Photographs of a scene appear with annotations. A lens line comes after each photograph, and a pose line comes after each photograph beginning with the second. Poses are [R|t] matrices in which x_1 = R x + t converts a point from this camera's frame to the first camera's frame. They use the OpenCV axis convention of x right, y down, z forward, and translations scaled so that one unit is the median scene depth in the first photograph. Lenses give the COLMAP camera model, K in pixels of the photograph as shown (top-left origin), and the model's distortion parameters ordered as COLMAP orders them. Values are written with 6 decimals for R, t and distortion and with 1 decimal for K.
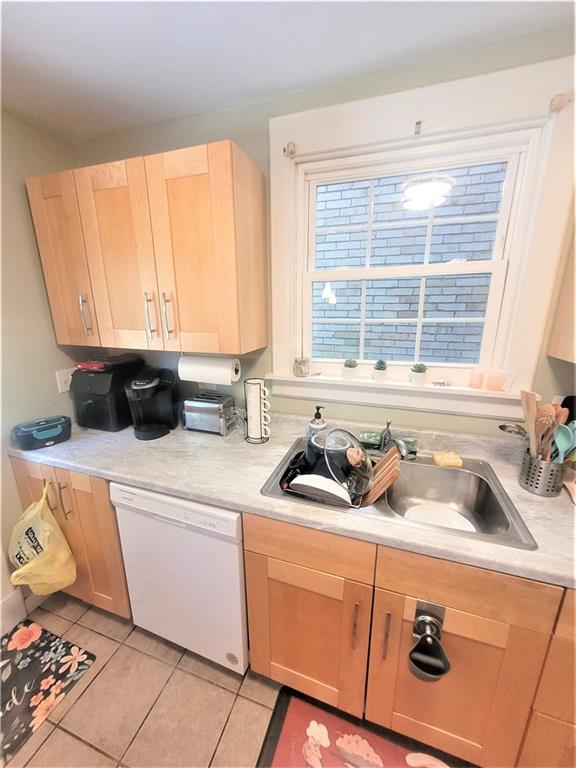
lens RADIAL K [[300.8, 0, 287.2], [0, 300.8, 386.2], [0, 0, 1]] dist [0.004563, -0.000390]
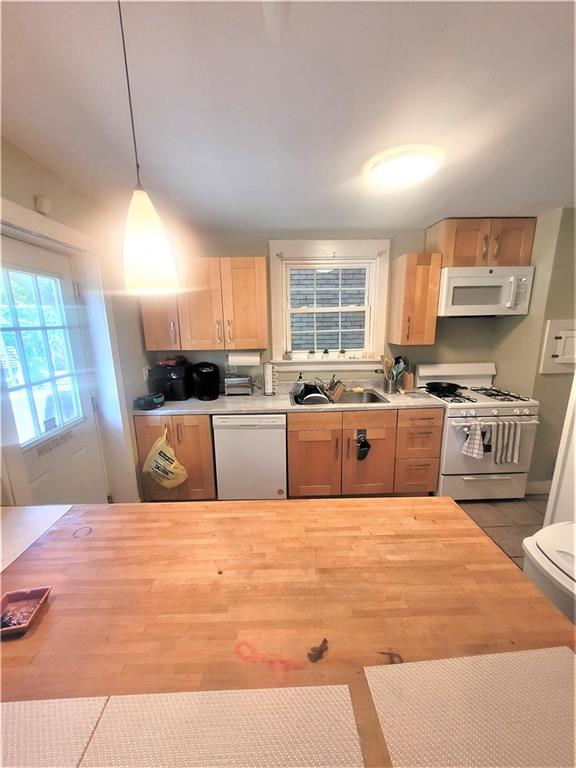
lens RADIAL K [[300.8, 0, 282.8], [0, 300.8, 385.5], [0, 0, 1]] dist [0.004563, -0.000390]
pose [[0.940073, -0.085019, 0.330202, -0.772303], [0.102436, 0.994100, -0.035675, 0.235023], [-0.325221, 0.067362, 0.943236, -0.998275]]
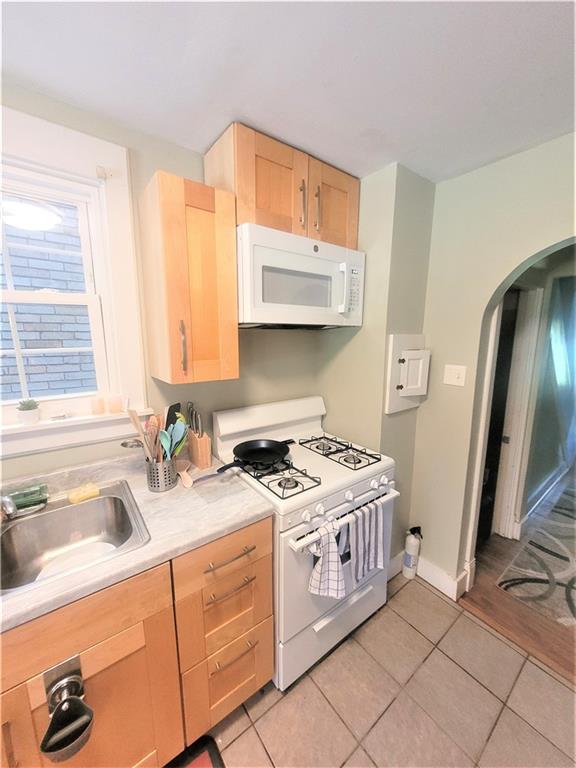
lens RADIAL K [[300.8, 0, 284.9], [0, 300.8, 386.3], [0, 0, 1]] dist [0.004563, -0.000390]
pose [[0.570852, -0.135335, 0.809822, 0.168149], [0.205850, 0.978410, 0.018403, 0.025078], [-0.794829, 0.156197, 0.586386, -0.124240]]
